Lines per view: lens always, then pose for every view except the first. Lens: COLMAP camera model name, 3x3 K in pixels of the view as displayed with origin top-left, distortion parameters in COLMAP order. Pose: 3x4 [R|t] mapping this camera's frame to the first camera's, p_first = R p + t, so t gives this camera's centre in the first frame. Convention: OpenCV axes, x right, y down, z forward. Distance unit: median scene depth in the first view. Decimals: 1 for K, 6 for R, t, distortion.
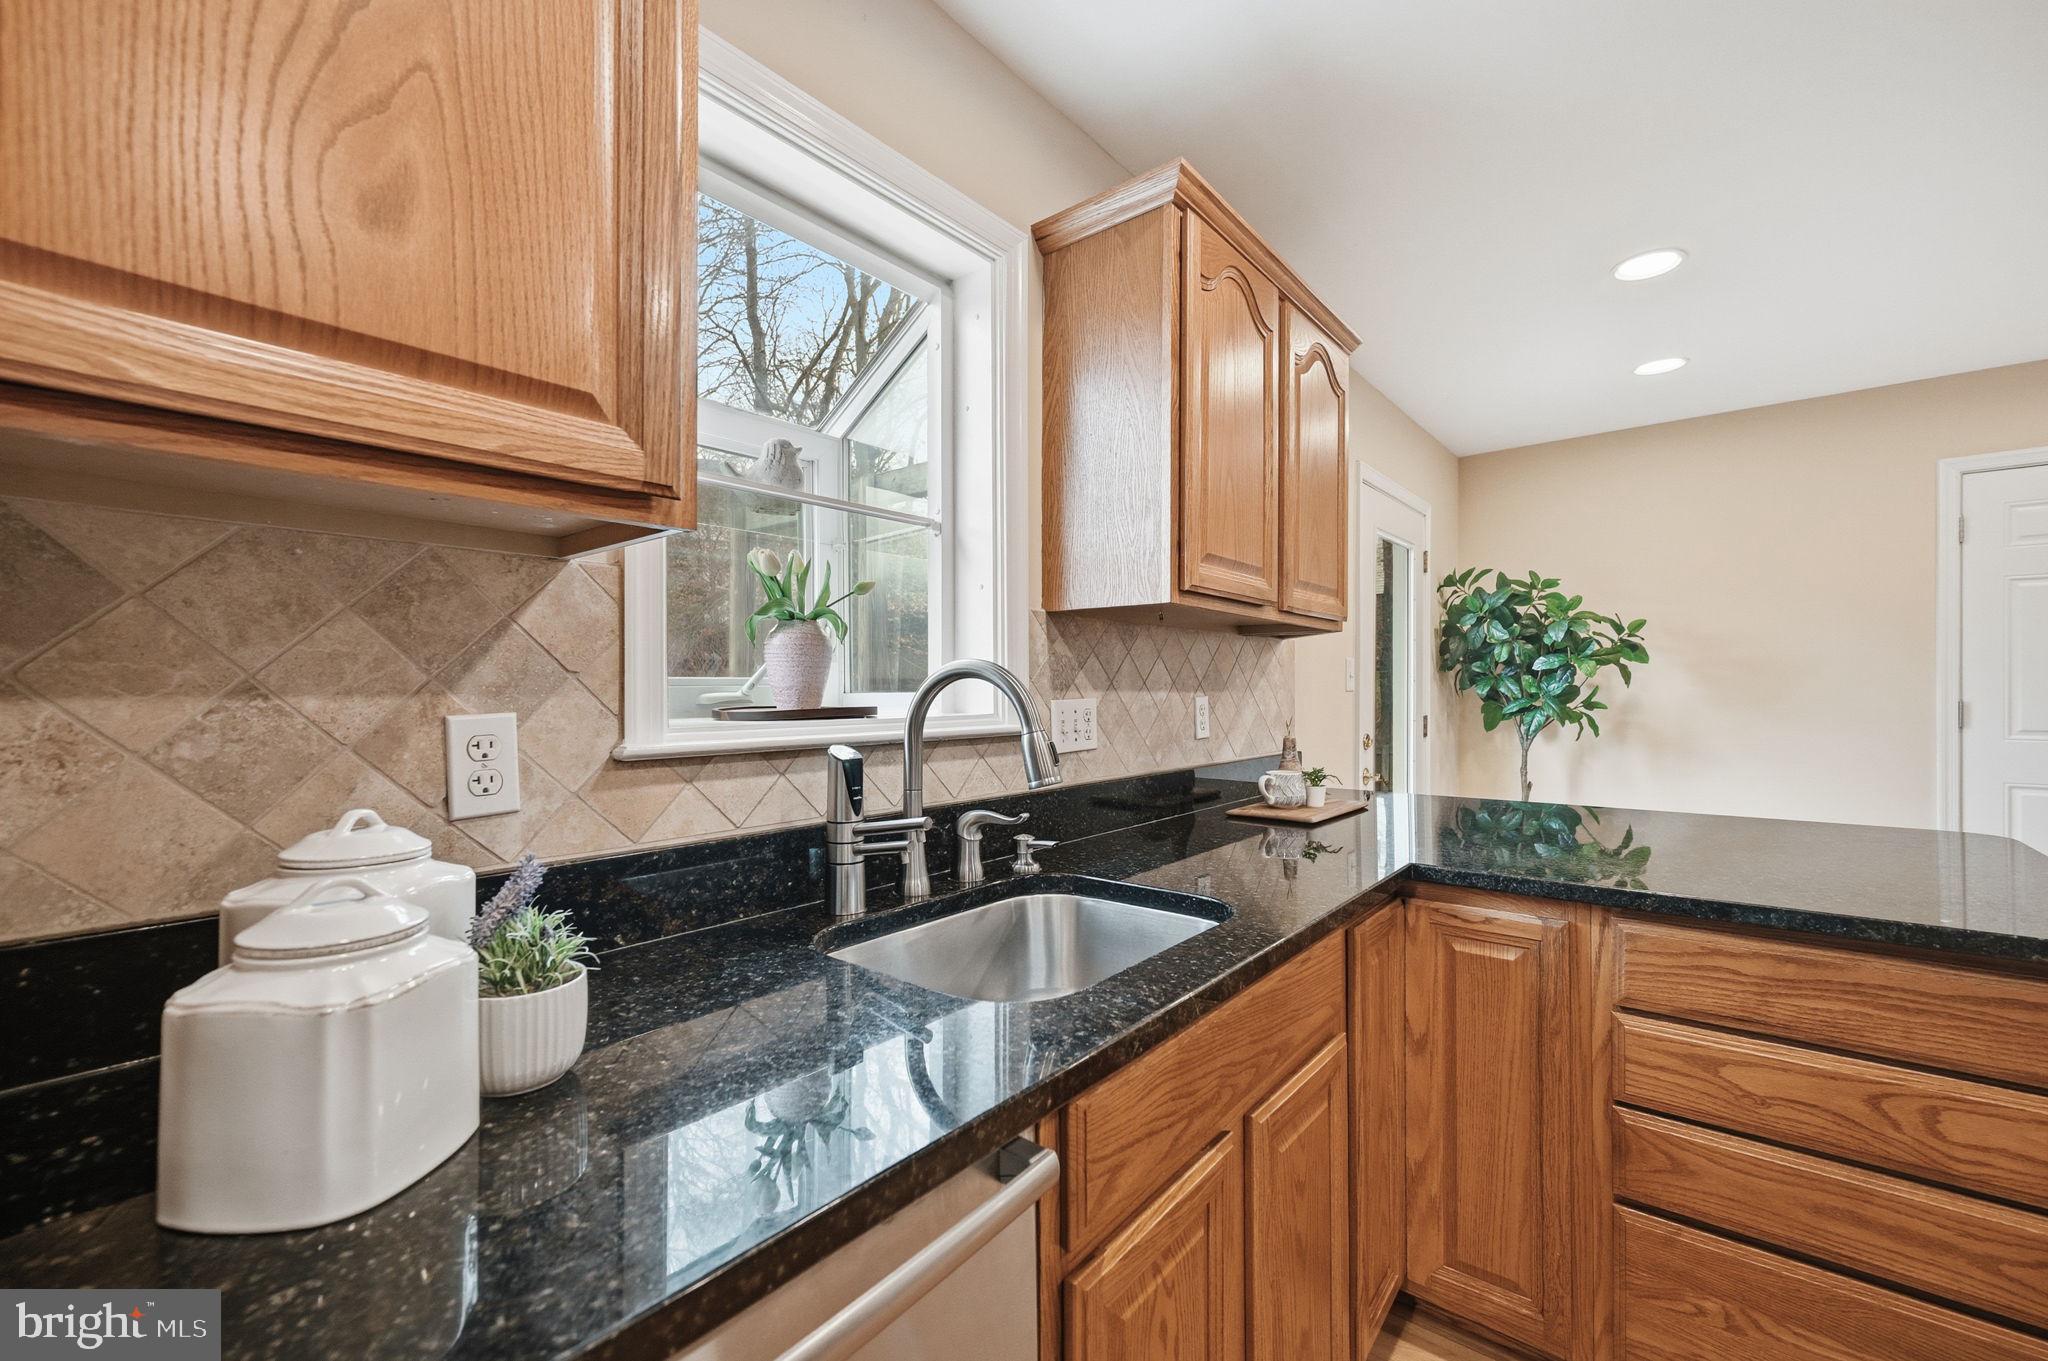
lens RADIAL K [[823.2, 0, 1021.7], [0, 823.2, 688.0], [0, 0, 1]] dist [-0.003973, 0.001290]
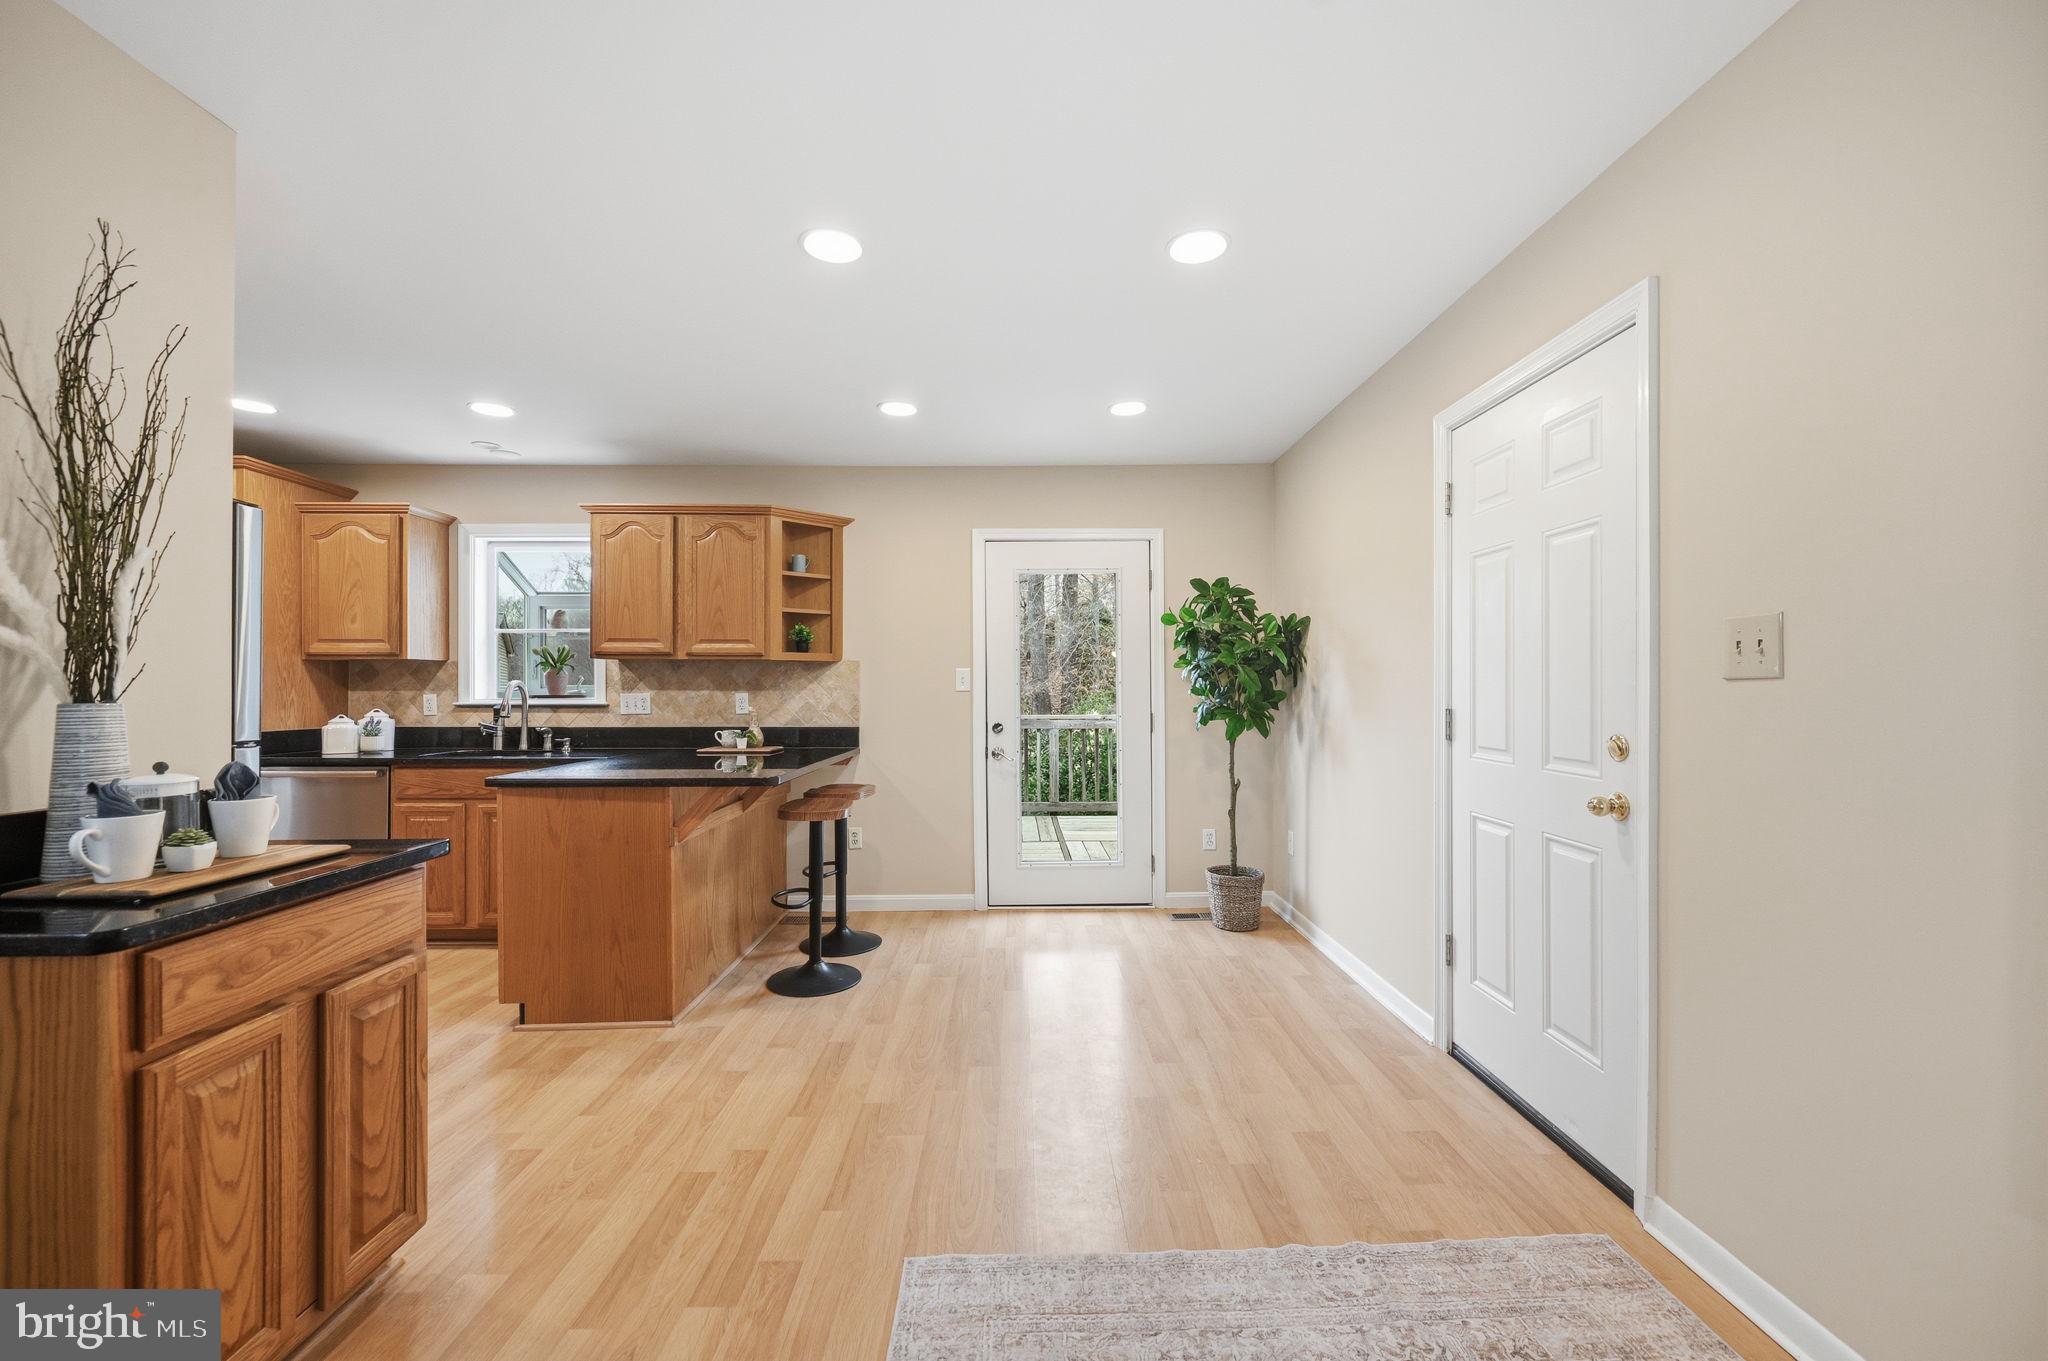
lens RADIAL K [[823.2, 0, 1029.1], [0, 823.2, 684.7], [0, 0, 1]] dist [-0.003973, 0.001290]
pose [[0.666119, 0.000986, -0.745845, 2.693817], [-0.000963, 0.999999, 0.000462, -0.015426], [0.745845, 0.000410, 0.666120, 0.212484]]
